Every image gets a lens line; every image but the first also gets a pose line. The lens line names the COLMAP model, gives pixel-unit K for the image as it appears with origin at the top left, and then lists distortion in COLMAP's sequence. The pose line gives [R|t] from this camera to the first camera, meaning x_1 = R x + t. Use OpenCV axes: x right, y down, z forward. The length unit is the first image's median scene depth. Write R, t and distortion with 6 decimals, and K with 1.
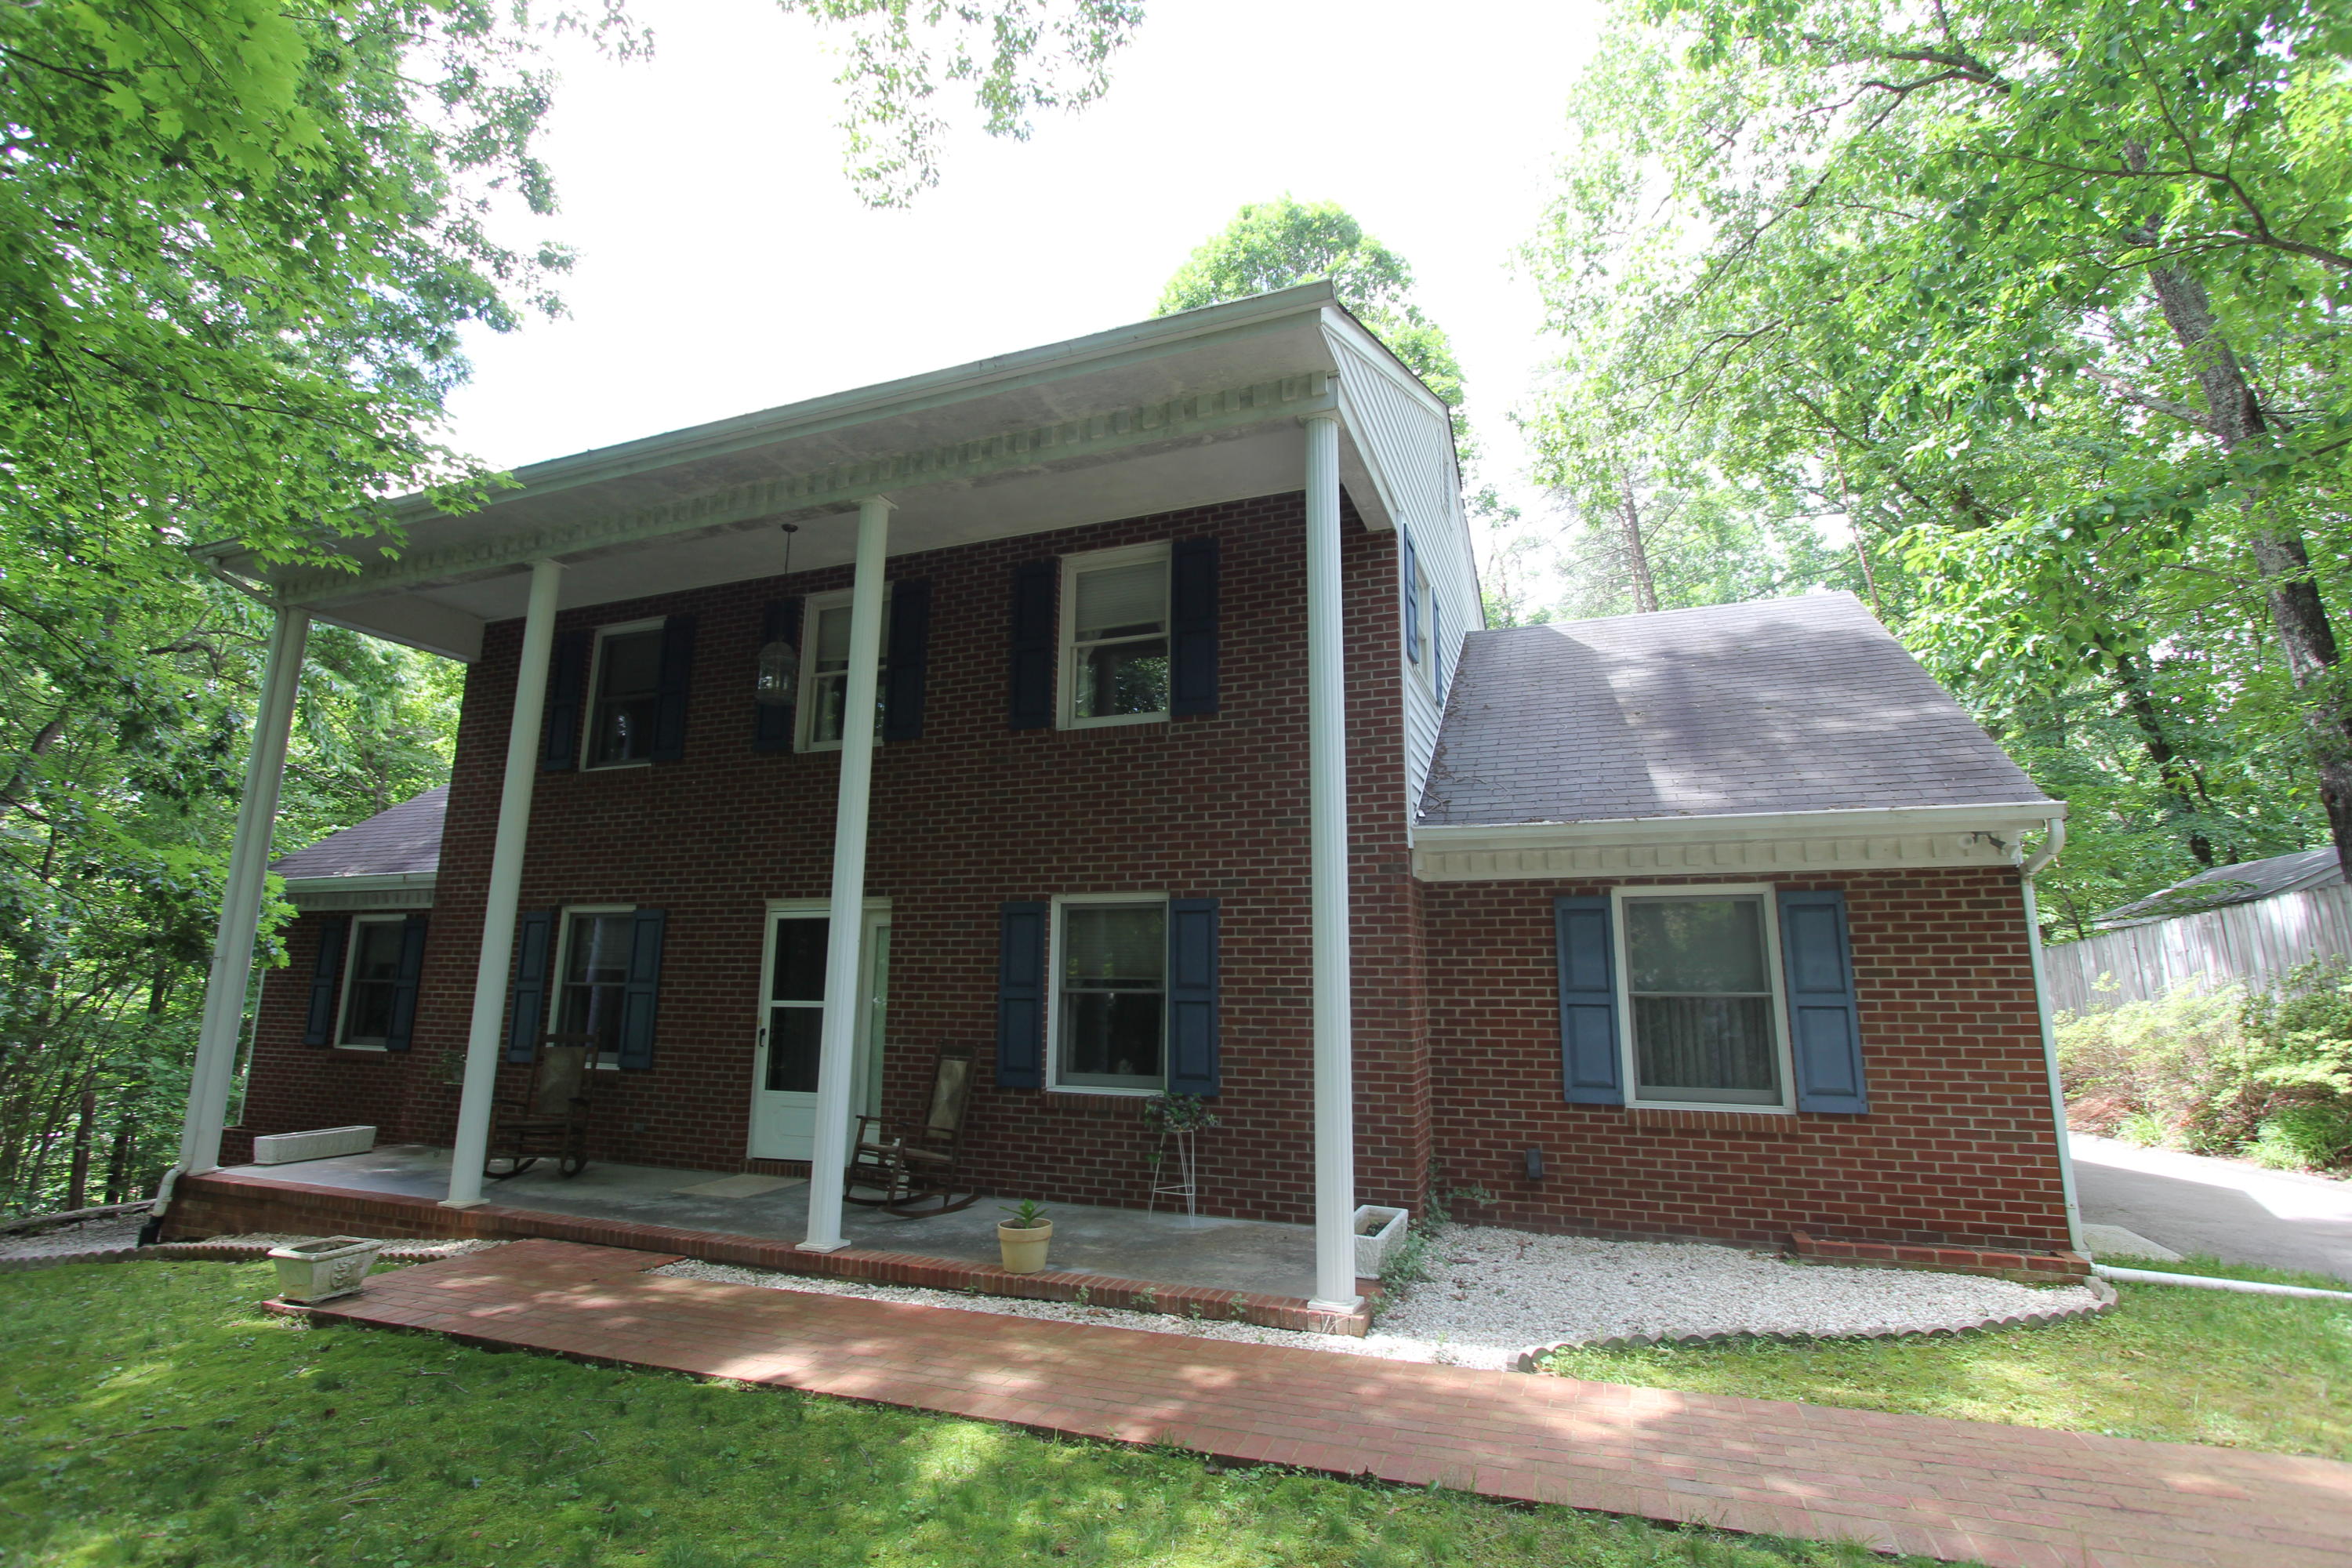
lens RADIAL K [[1091.0, 0, 1175.7], [0, 1091.0, 777.2], [0, 0, 1]] dist [-0.010617, -0.001385]
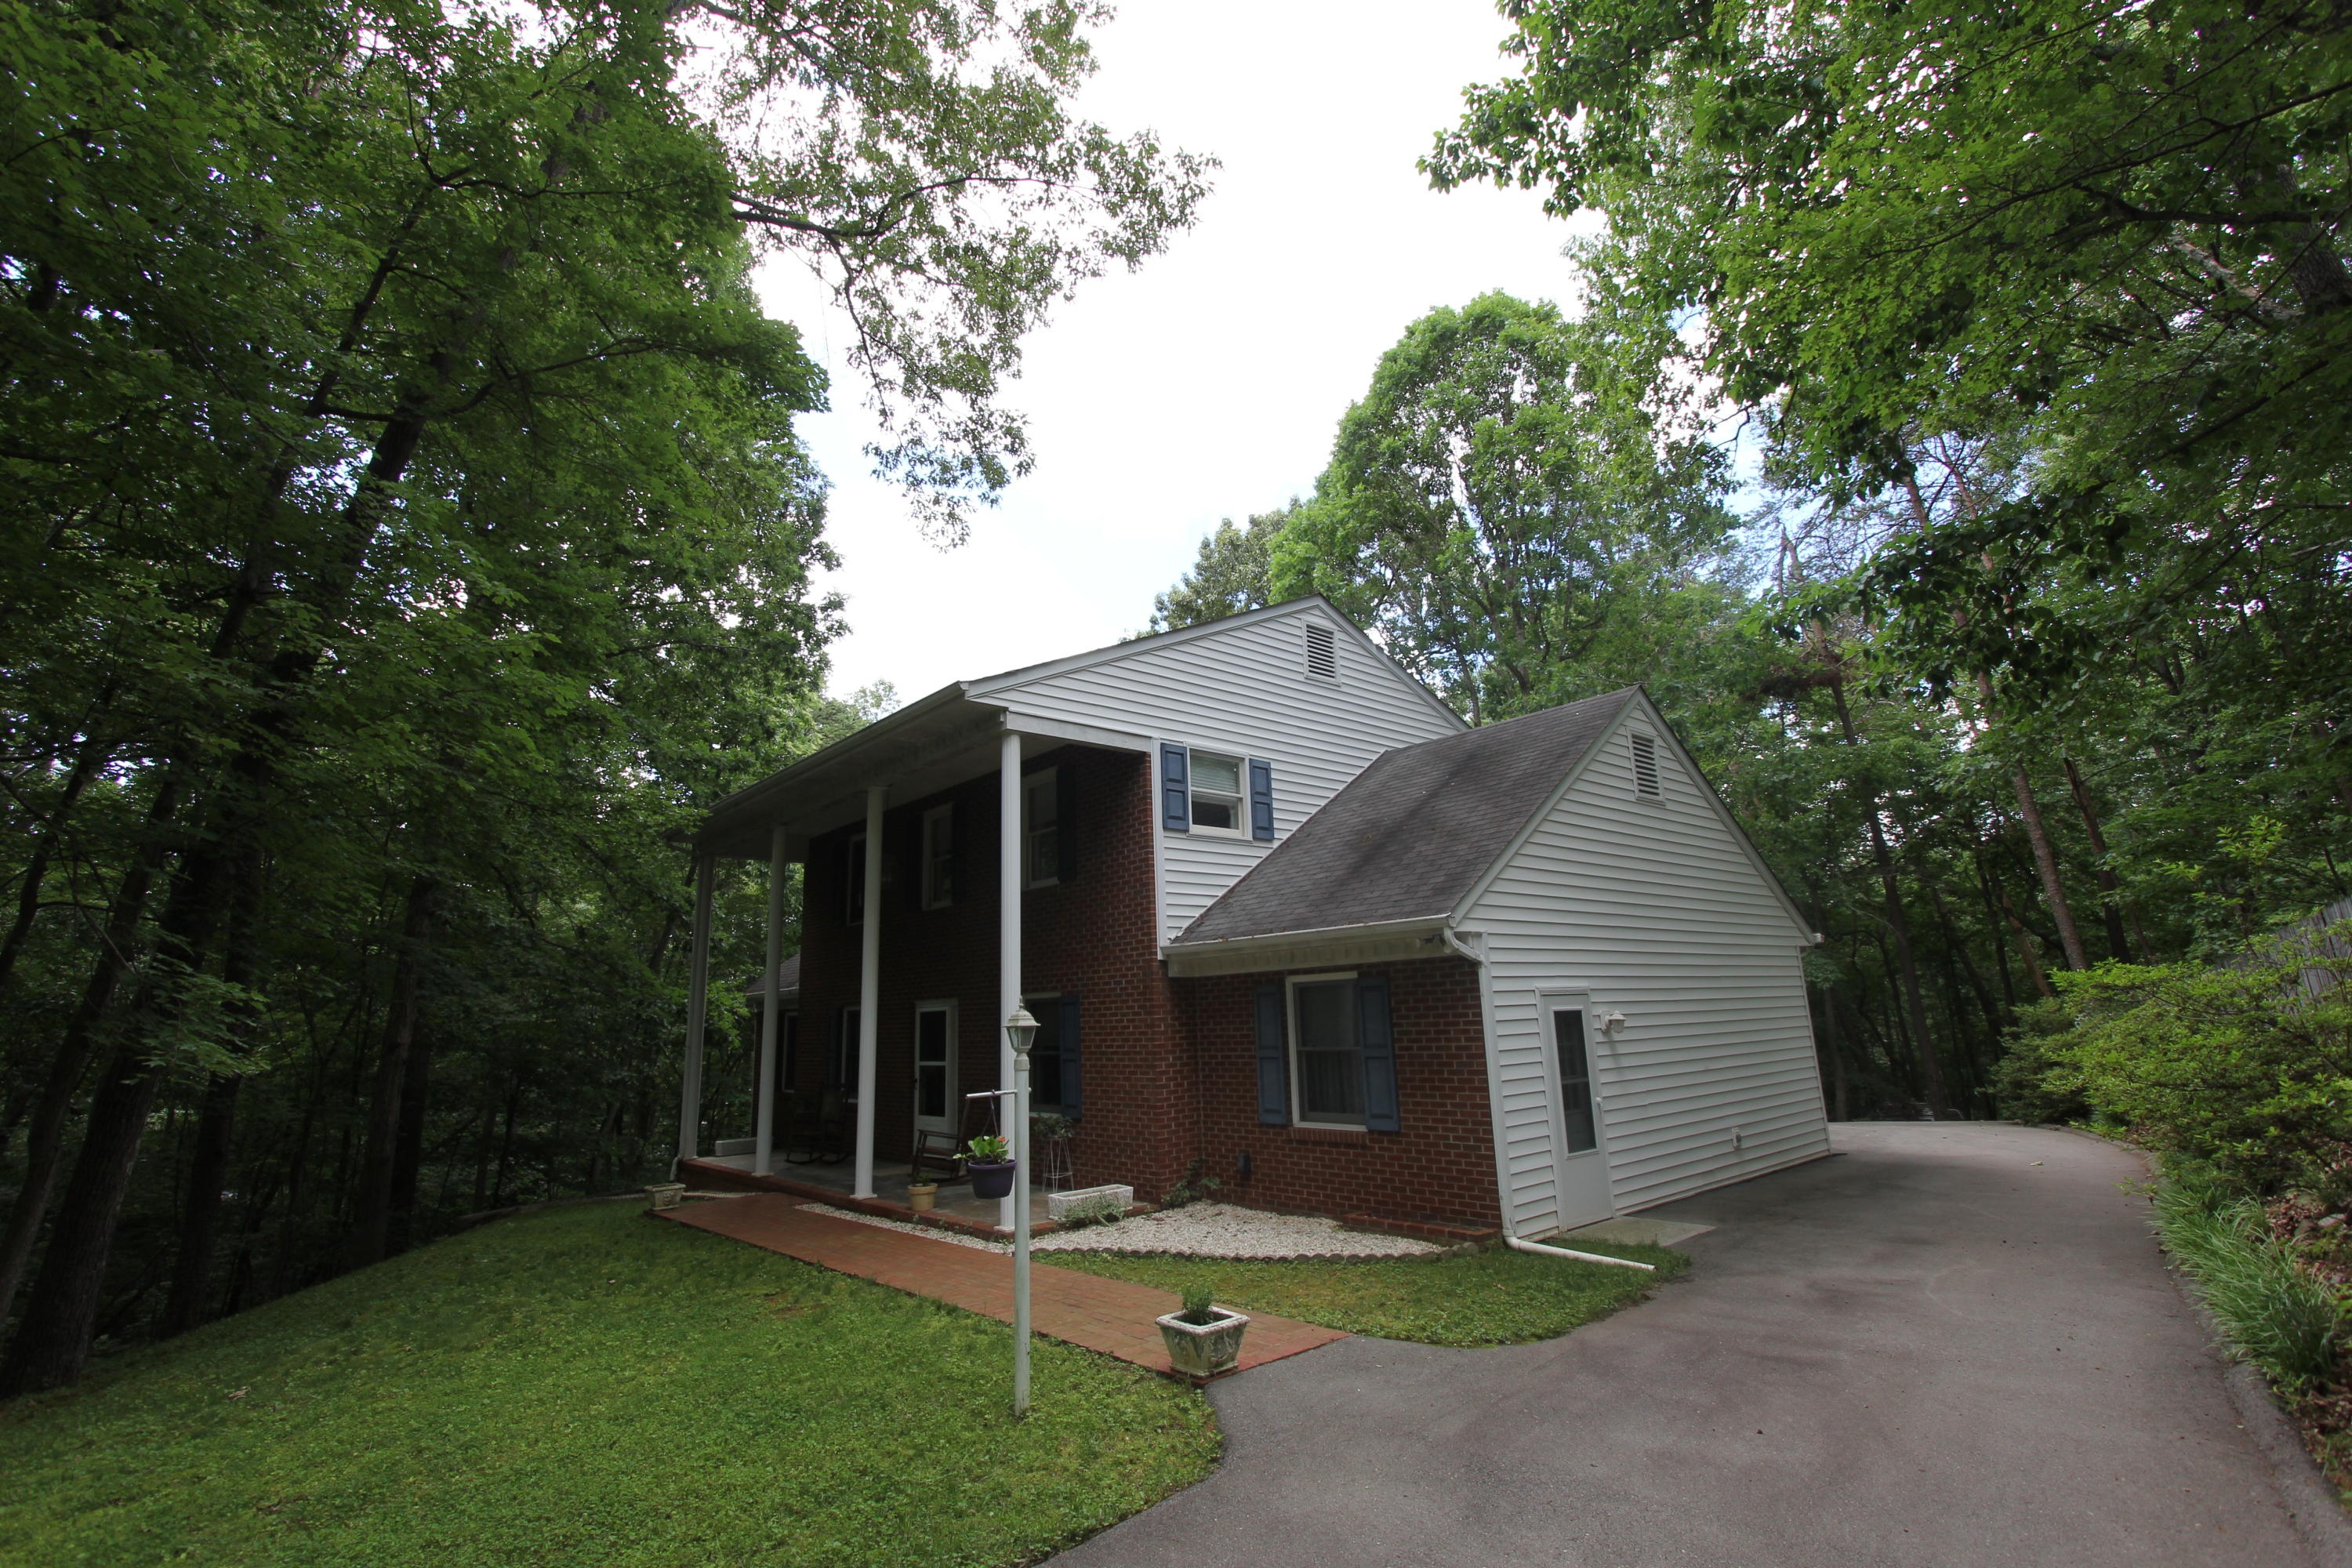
lens RADIAL K [[1091.0, 0, 1174.2], [0, 1091.0, 782.2], [0, 0, 1]] dist [-0.010617, -0.001385]
pose [[0.880918, -0.138286, -0.452615, 0.847401], [0.128975, 0.990307, -0.051544, -0.089854], [0.455356, -0.012970, 0.890215, -0.331704]]
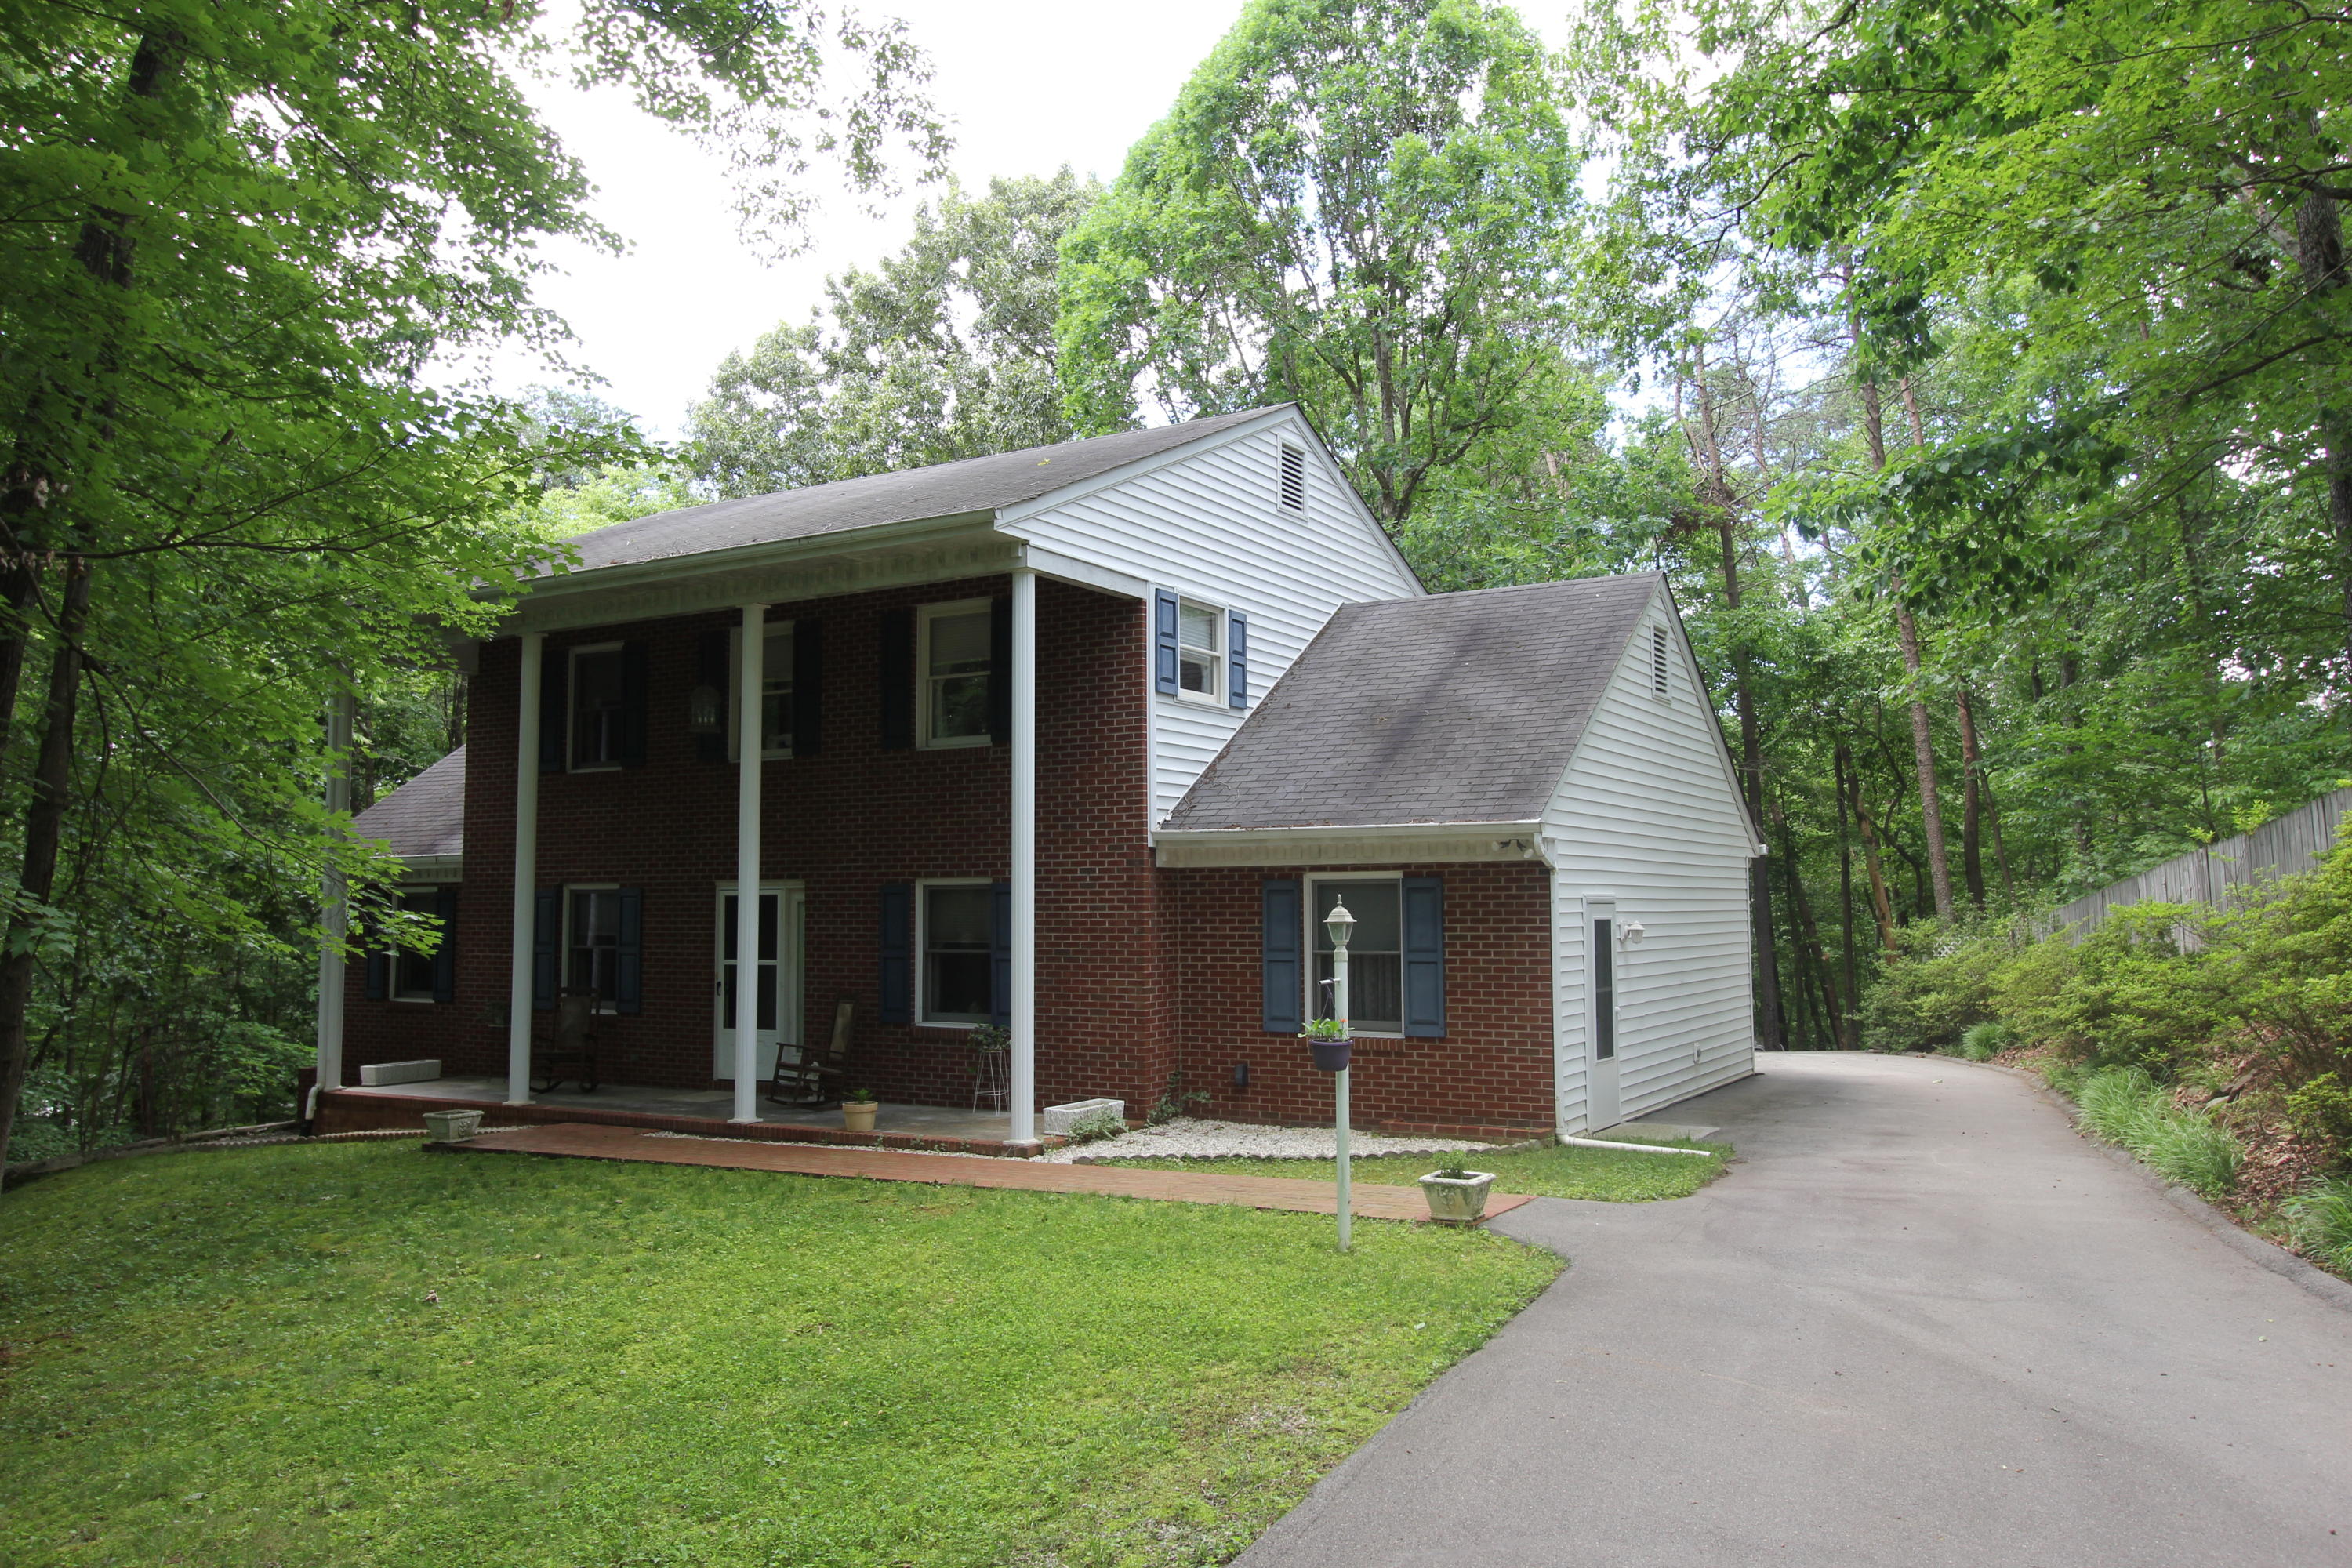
lens RADIAL K [[1740.9, 0, 1183.8], [0, 1740.9, 800.0], [0, 0, 1]] dist [-0.004892, 0.009516]
pose [[0.986200, -0.023593, -0.163870, 0.526650], [0.044033, 0.991523, 0.122245, -0.217999], [0.159597, -0.127773, 0.978878, -0.936584]]
